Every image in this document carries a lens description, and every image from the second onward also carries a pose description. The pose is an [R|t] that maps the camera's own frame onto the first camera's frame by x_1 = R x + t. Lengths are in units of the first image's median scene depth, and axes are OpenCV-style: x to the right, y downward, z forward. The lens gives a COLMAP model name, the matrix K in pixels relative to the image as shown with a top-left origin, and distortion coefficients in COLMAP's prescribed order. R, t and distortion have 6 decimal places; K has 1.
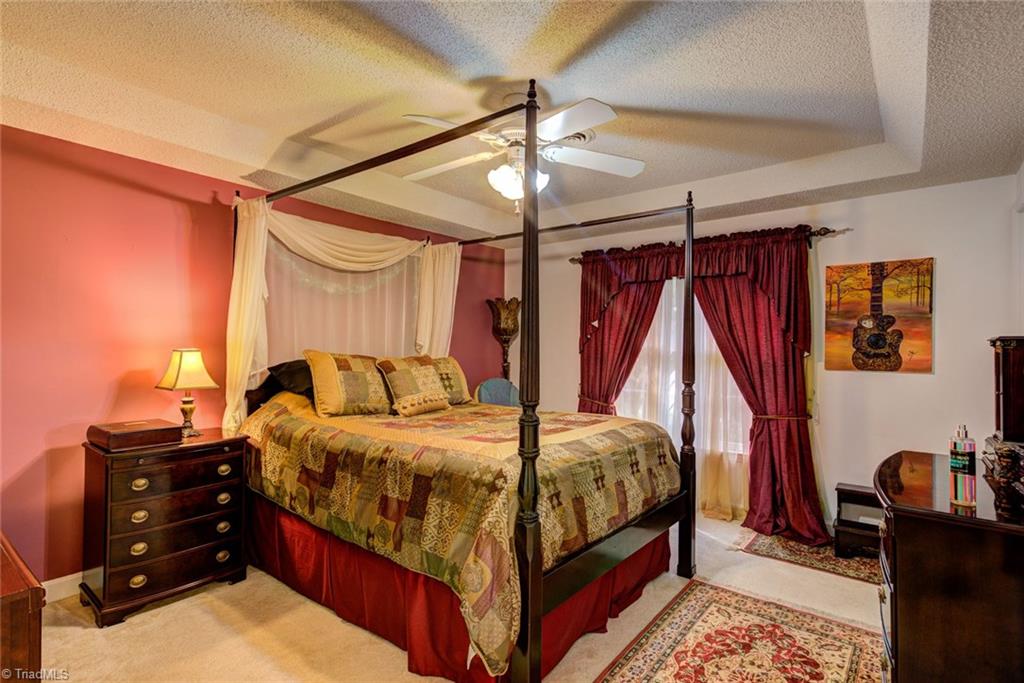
lens RADIAL K [[525.0, 0, 506.4], [0, 525.0, 343.6], [0, 0, 1]] dist [0.003232, 0.000108]
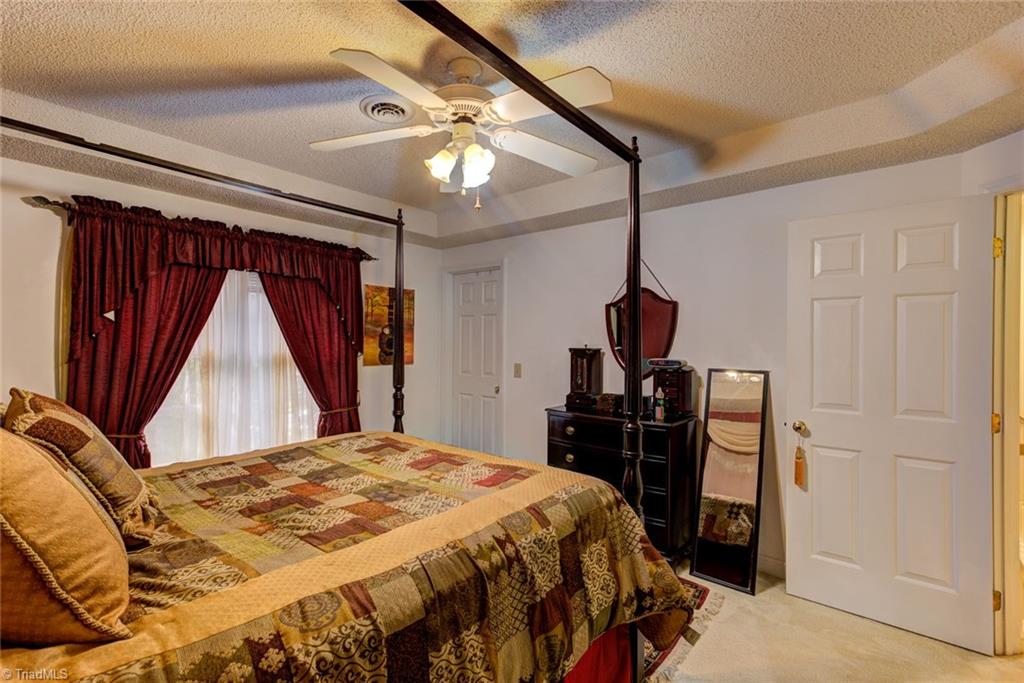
lens RADIAL K [[461.0, 0, 505.7], [0, 461.0, 341.6], [0, 0, 1]] dist [0.006544, 0.003136]
pose [[0.027830, -0.008874, 0.999573, -0.497104], [-0.020821, 0.999739, 0.009455, -0.026560], [-0.999396, -0.021075, 0.027638, 0.633781]]
